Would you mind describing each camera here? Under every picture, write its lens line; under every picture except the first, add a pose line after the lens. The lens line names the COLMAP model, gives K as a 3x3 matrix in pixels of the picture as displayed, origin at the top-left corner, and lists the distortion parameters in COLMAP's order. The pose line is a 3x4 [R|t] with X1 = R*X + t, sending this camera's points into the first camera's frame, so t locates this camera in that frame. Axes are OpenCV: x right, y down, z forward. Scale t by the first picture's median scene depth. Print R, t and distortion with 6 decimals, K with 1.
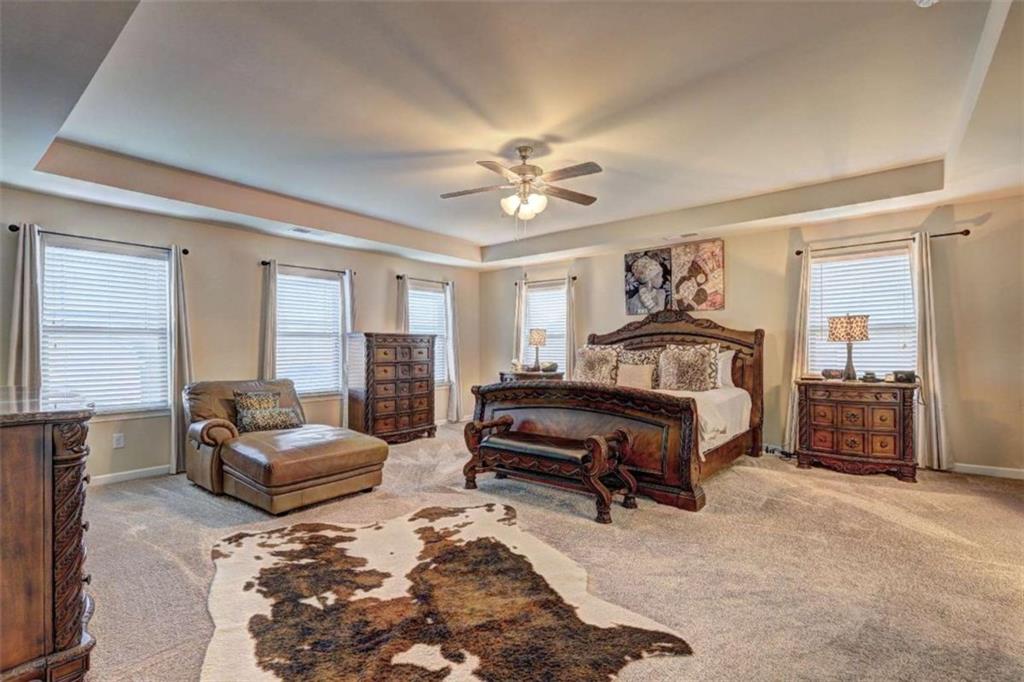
lens RADIAL K [[453.0, 0, 516.9], [0, 453.0, 349.9], [0, 0, 1]] dist [0.001187, 0.000473]
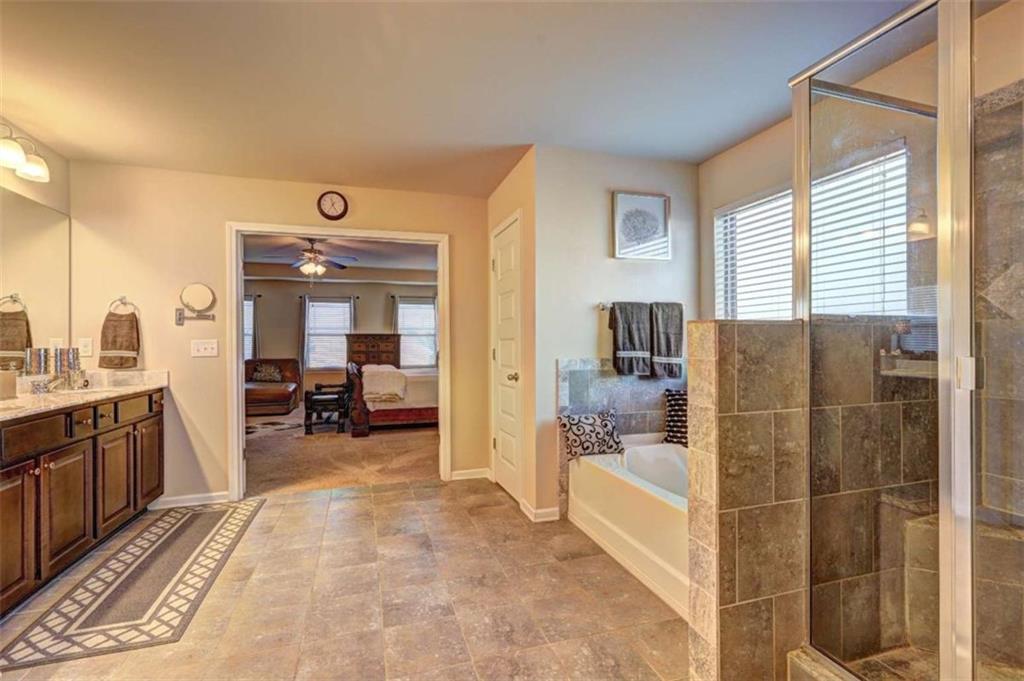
lens RADIAL K [[453.0, 0, 511.3], [0, 453.0, 340.6], [0, 0, 1]] dist [0.001187, 0.000473]
pose [[0.831588, 0.002466, -0.555387, 1.419576], [-0.005646, 0.999976, -0.004015, -0.011433], [0.555364, 0.006474, 0.831582, -0.093565]]
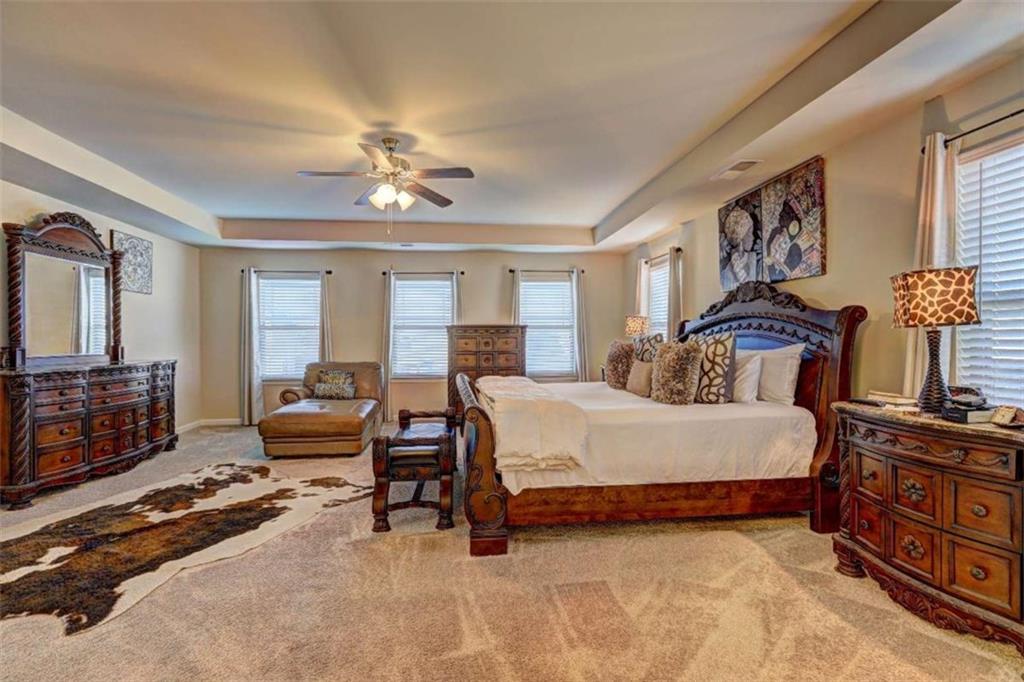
lens RADIAL K [[453.0, 0, 523.7], [0, 453.0, 339.3], [0, 0, 1]] dist [0.001187, 0.000473]
pose [[0.727103, 0.003026, -0.686521, 0.737589], [-0.002222, 0.999995, 0.002055, -0.006021], [0.686524, 0.000031, 0.727107, 0.379853]]
